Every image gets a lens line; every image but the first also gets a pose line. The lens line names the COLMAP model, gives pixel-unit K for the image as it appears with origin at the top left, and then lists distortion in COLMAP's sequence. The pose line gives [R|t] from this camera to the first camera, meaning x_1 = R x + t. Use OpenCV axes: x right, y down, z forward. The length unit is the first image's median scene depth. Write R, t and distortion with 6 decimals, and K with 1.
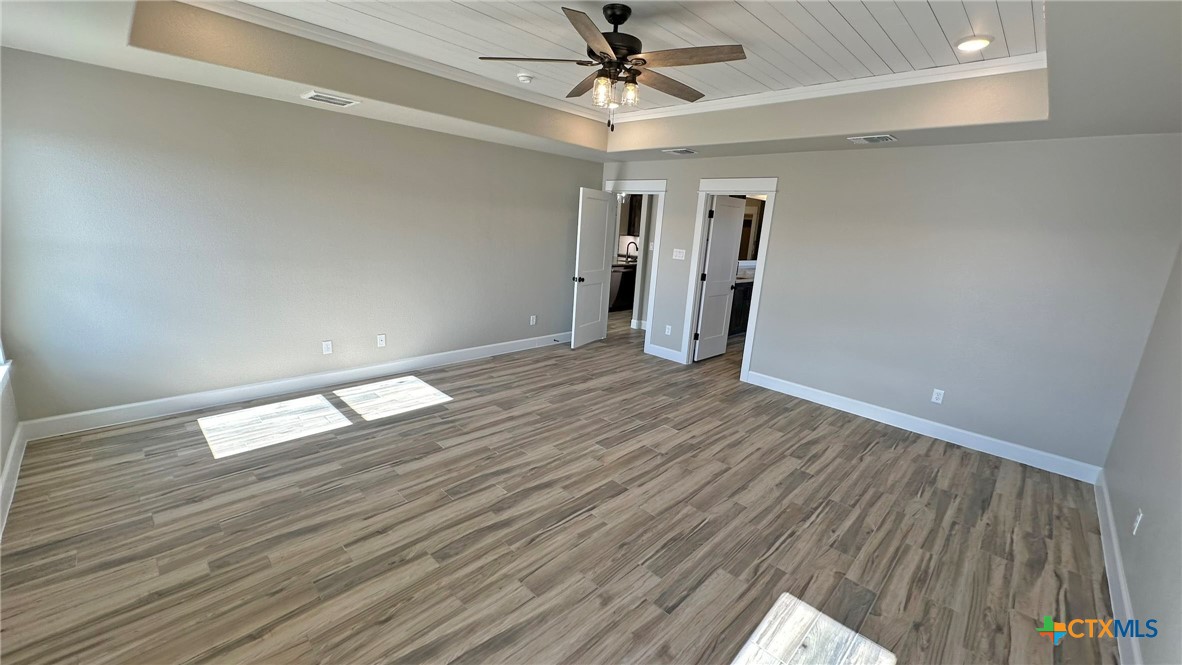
lens RADIAL K [[469.5, 0, 594.3], [0, 469.5, 341.7], [0, 0, 1]] dist [-0.001157, -0.000518]
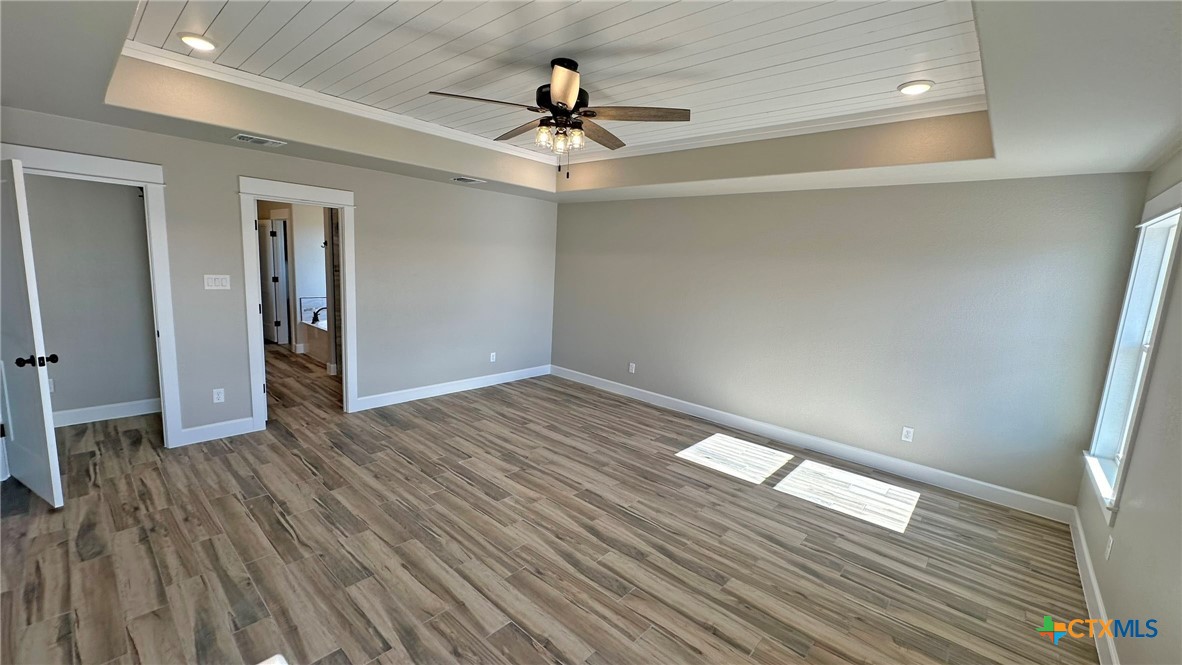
lens RADIAL K [[469.5, 0, 598.6], [0, 469.5, 326.4], [0, 0, 1]] dist [-0.001157, -0.000518]
pose [[-0.048726, -0.202491, 0.978071, -0.791141], [0.191396, 0.959195, 0.208118, -0.244400], [-0.980303, 0.197339, -0.007982, 0.734489]]
